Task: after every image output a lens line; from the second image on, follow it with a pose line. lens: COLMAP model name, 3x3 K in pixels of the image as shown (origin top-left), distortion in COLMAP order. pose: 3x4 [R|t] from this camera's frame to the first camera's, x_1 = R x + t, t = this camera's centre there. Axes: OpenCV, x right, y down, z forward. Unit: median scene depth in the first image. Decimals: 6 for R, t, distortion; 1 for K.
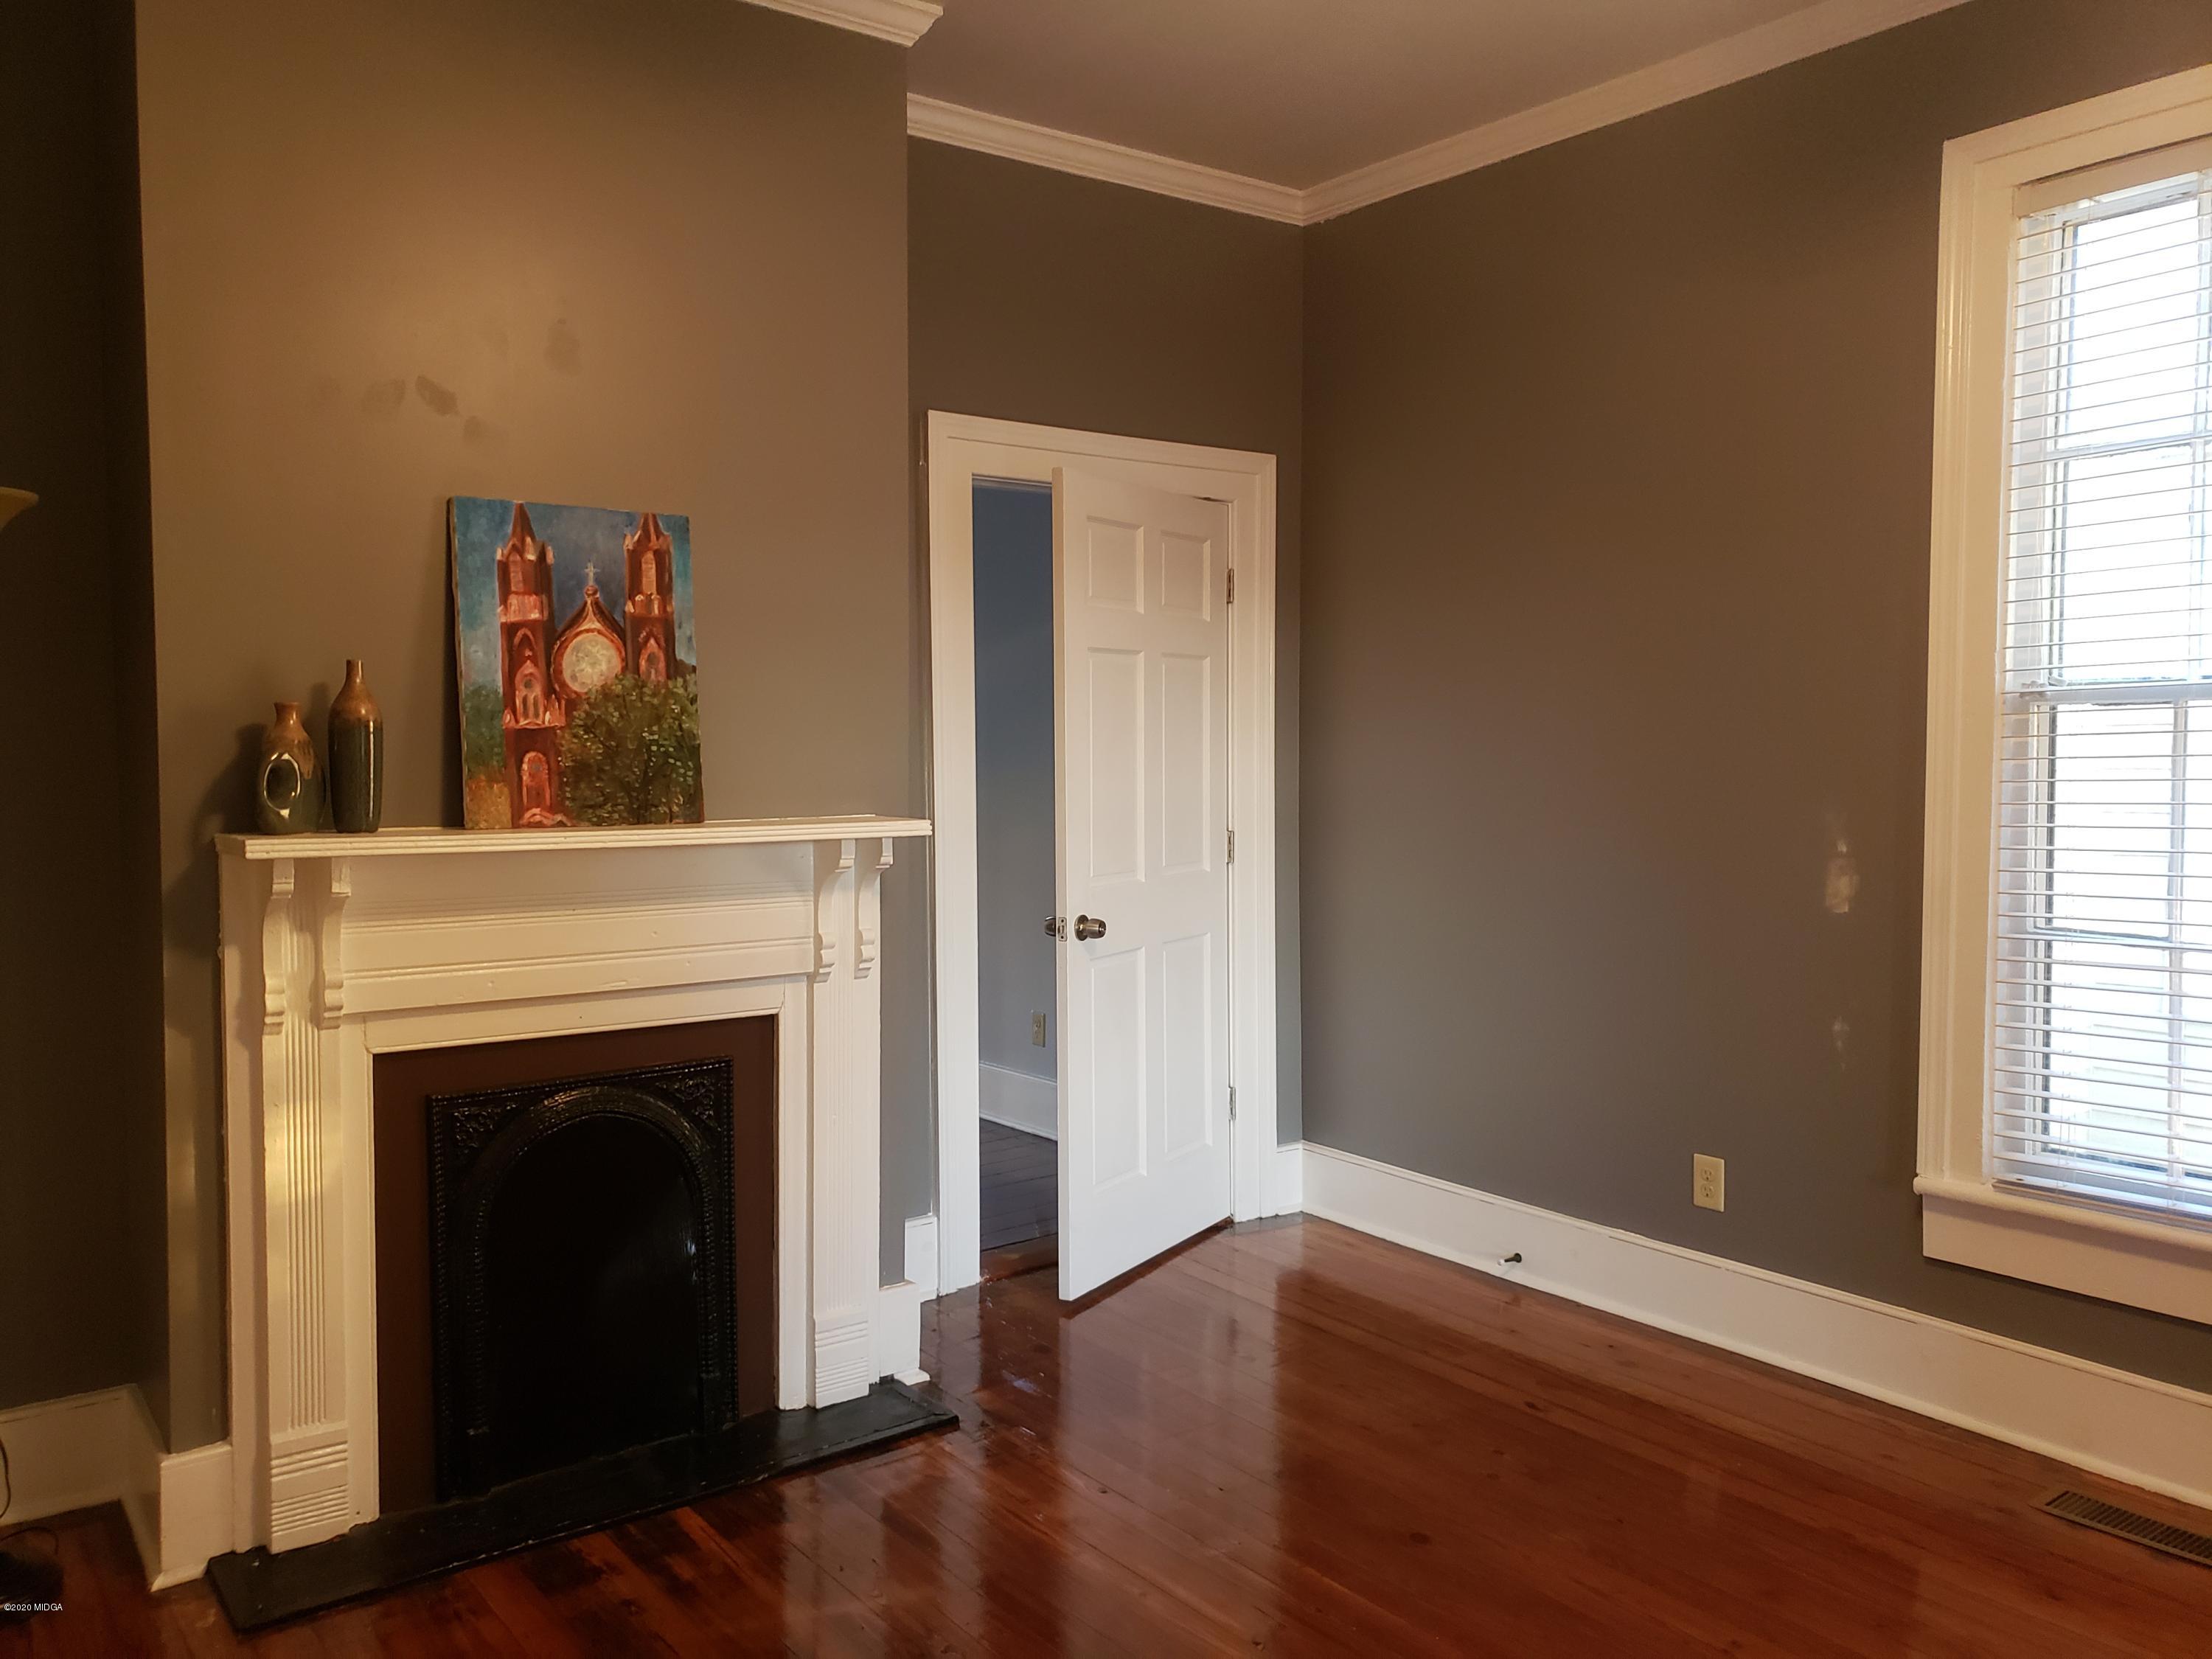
lens RADIAL K [[1690.2, 0, 1097.9], [0, 1690.2, 826.6], [0, 0, 1]] dist [0.037340, -0.037071]
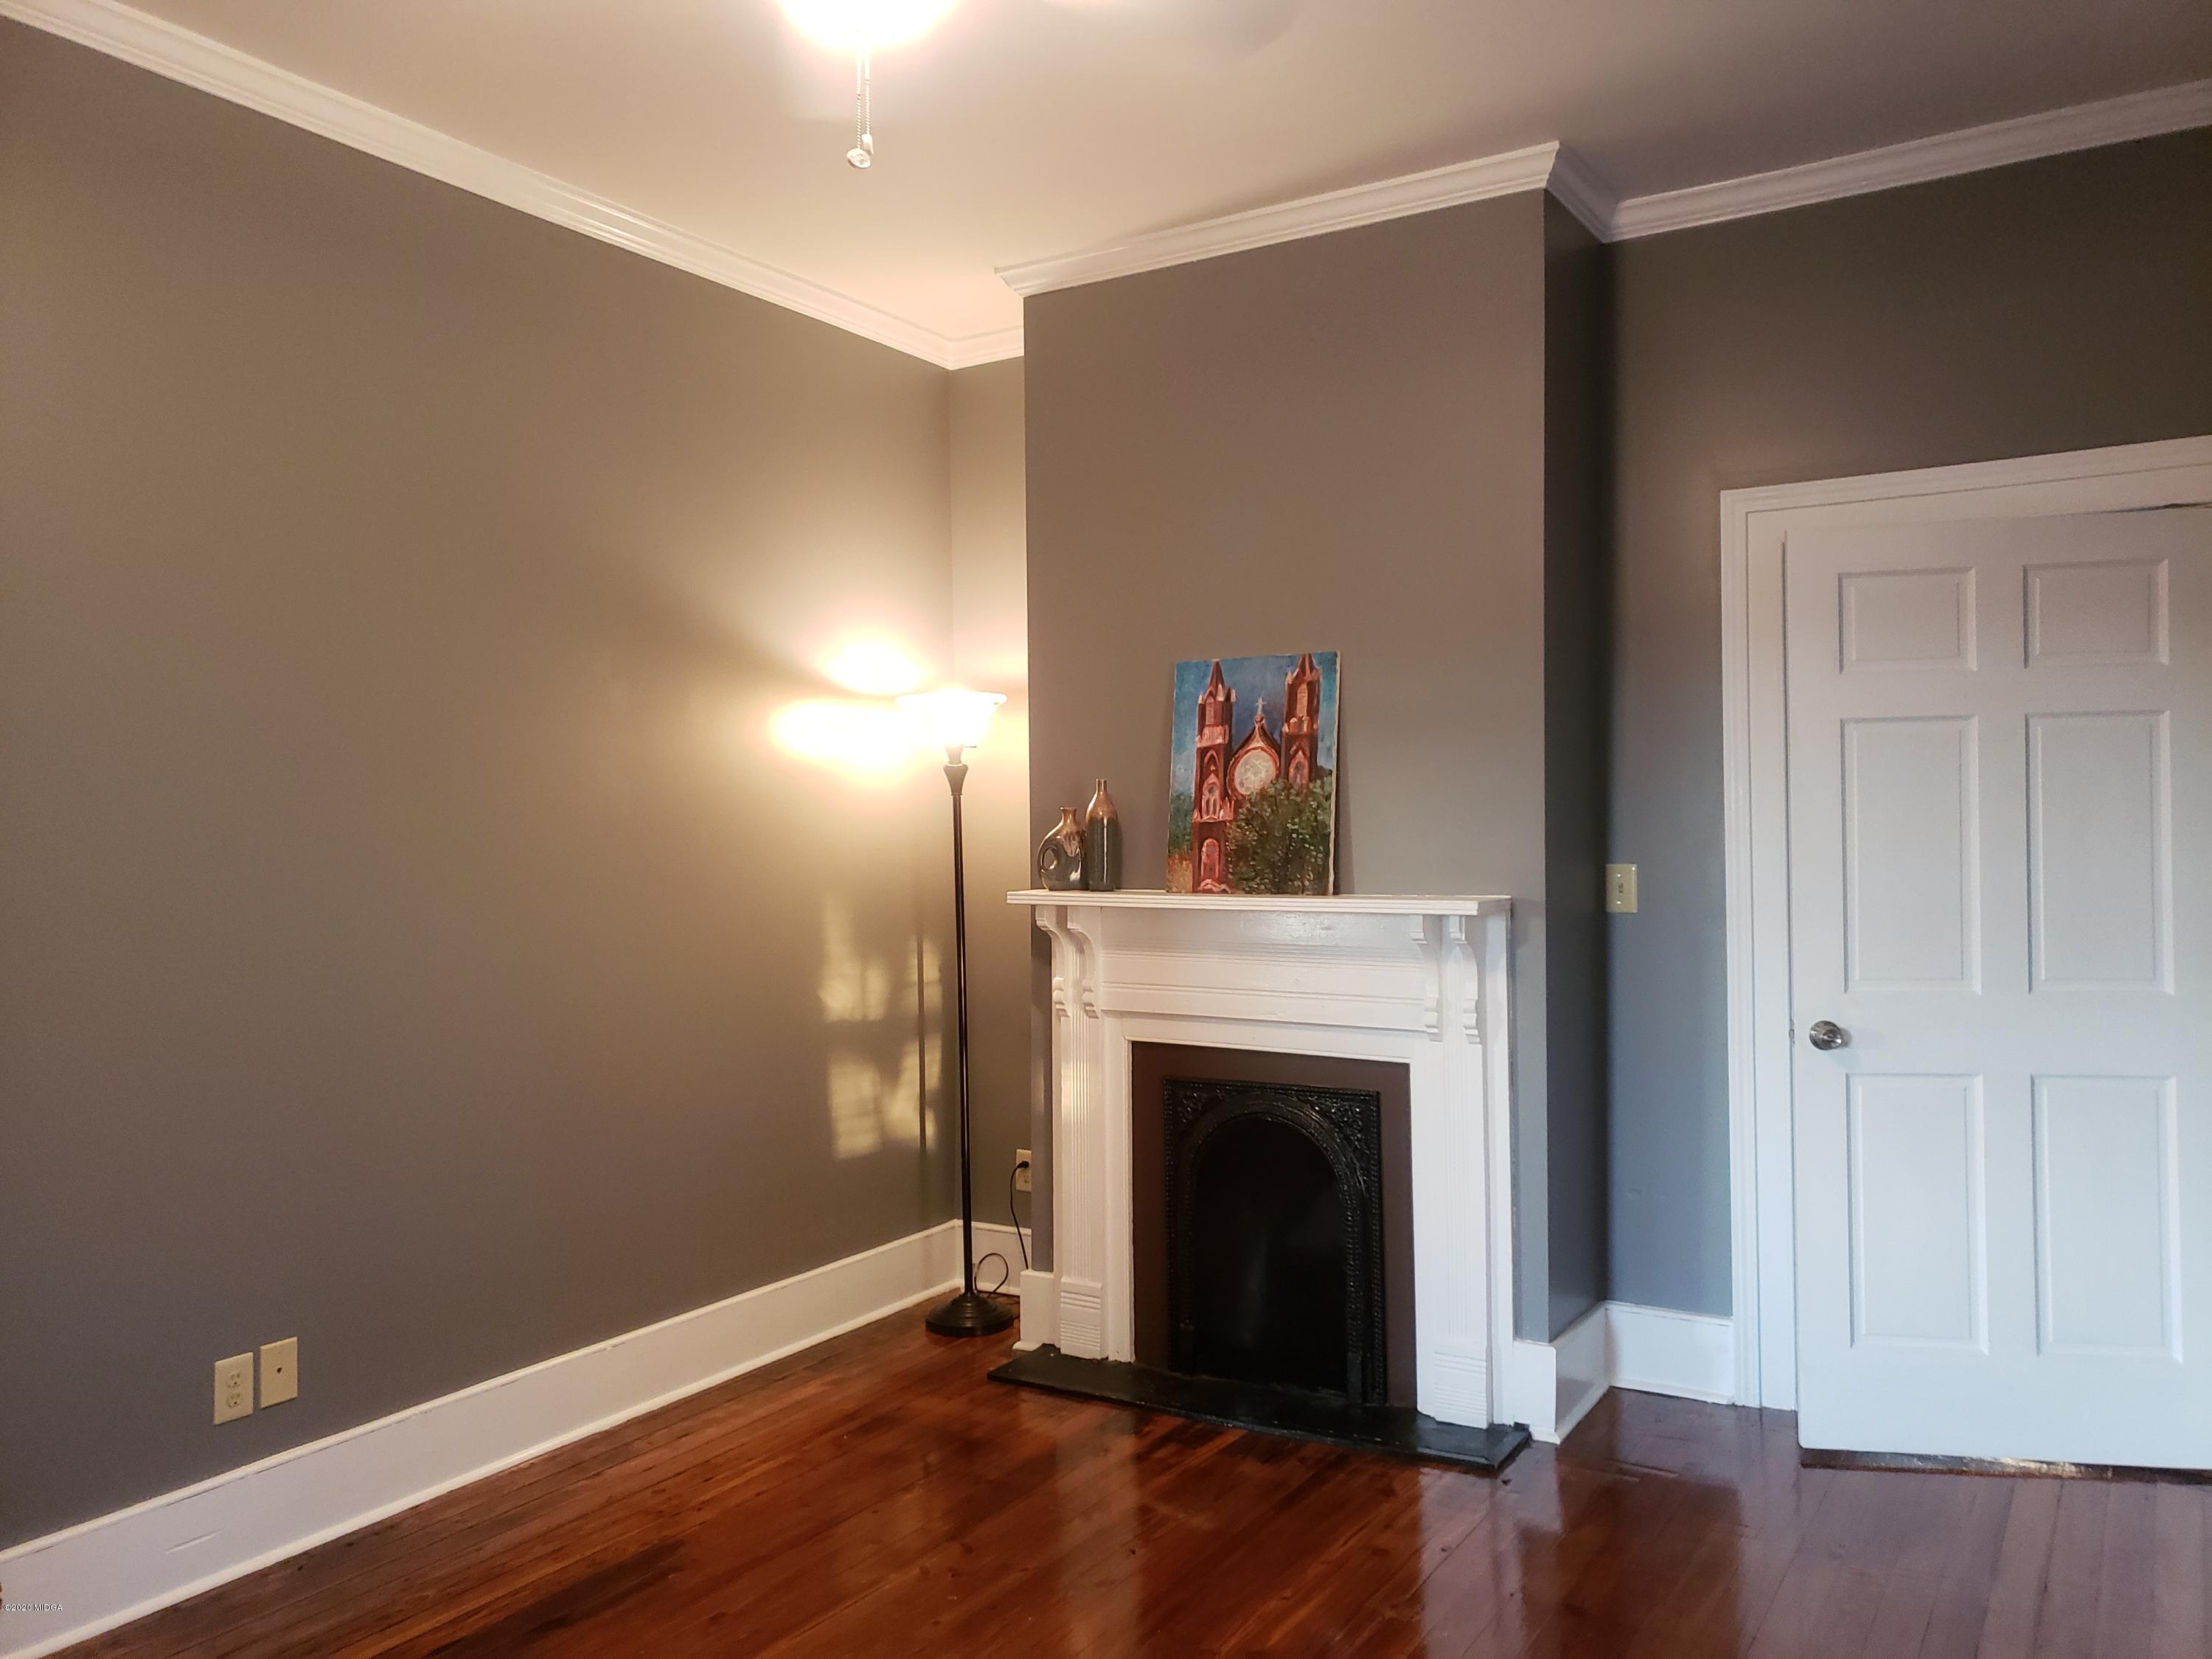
lens RADIAL K [[1654.2, 0, 1106.0], [0, 1654.2, 829.5], [0, 0, 1]] dist [0.130819, -0.195860]
pose [[0.371274, -0.007073, -0.928497, 0.873613], [-0.039393, 0.998951, -0.023361, -0.016234], [0.927688, 0.045249, 0.370605, 0.408416]]
